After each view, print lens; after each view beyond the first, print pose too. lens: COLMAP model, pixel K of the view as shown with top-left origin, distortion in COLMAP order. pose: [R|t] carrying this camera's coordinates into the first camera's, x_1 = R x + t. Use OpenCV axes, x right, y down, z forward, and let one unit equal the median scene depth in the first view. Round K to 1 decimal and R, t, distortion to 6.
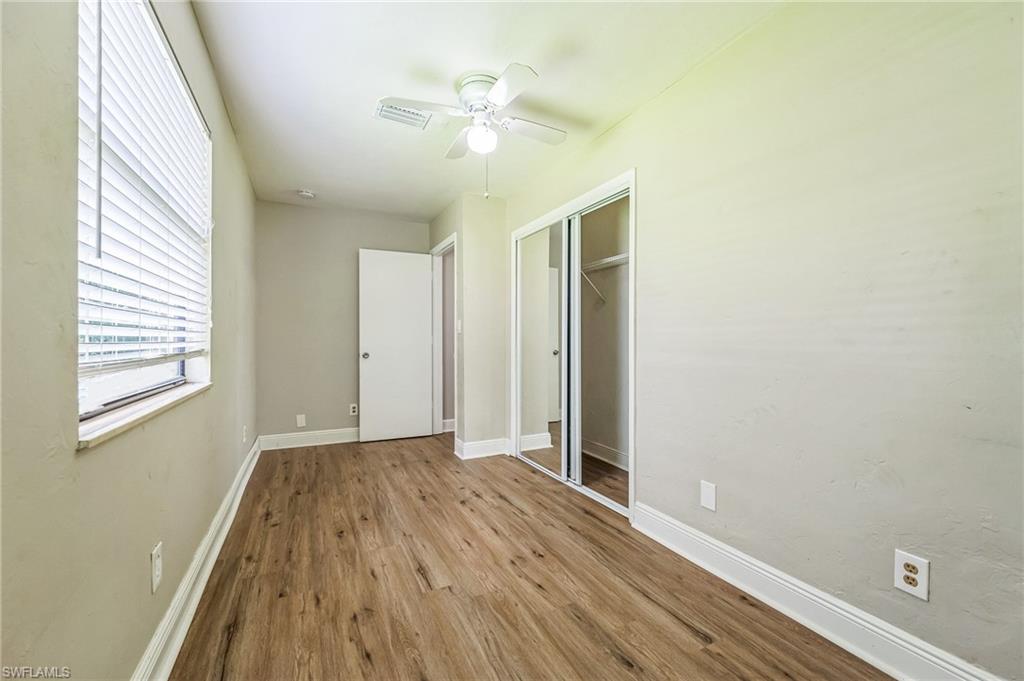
lens RADIAL K [[411.8, 0, 520.6], [0, 411.8, 339.2], [0, 0, 1]] dist [0.003910, -0.000506]
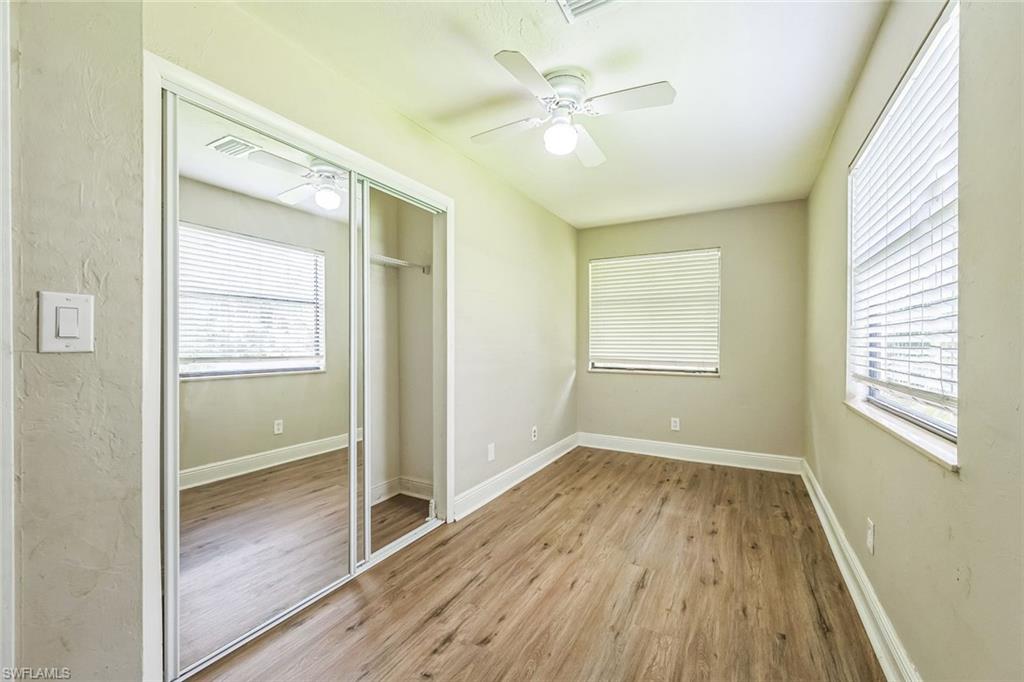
lens RADIAL K [[408.4, 0, 514.8], [0, 408.4, 343.4], [0, 0, 1]] dist [-0.004600, 0.000503]
pose [[-0.545315, -0.005876, 0.838211, -0.868743], [-0.006578, 0.999975, 0.002731, -0.039707], [-0.838205, -0.004025, -0.545340, 1.722955]]
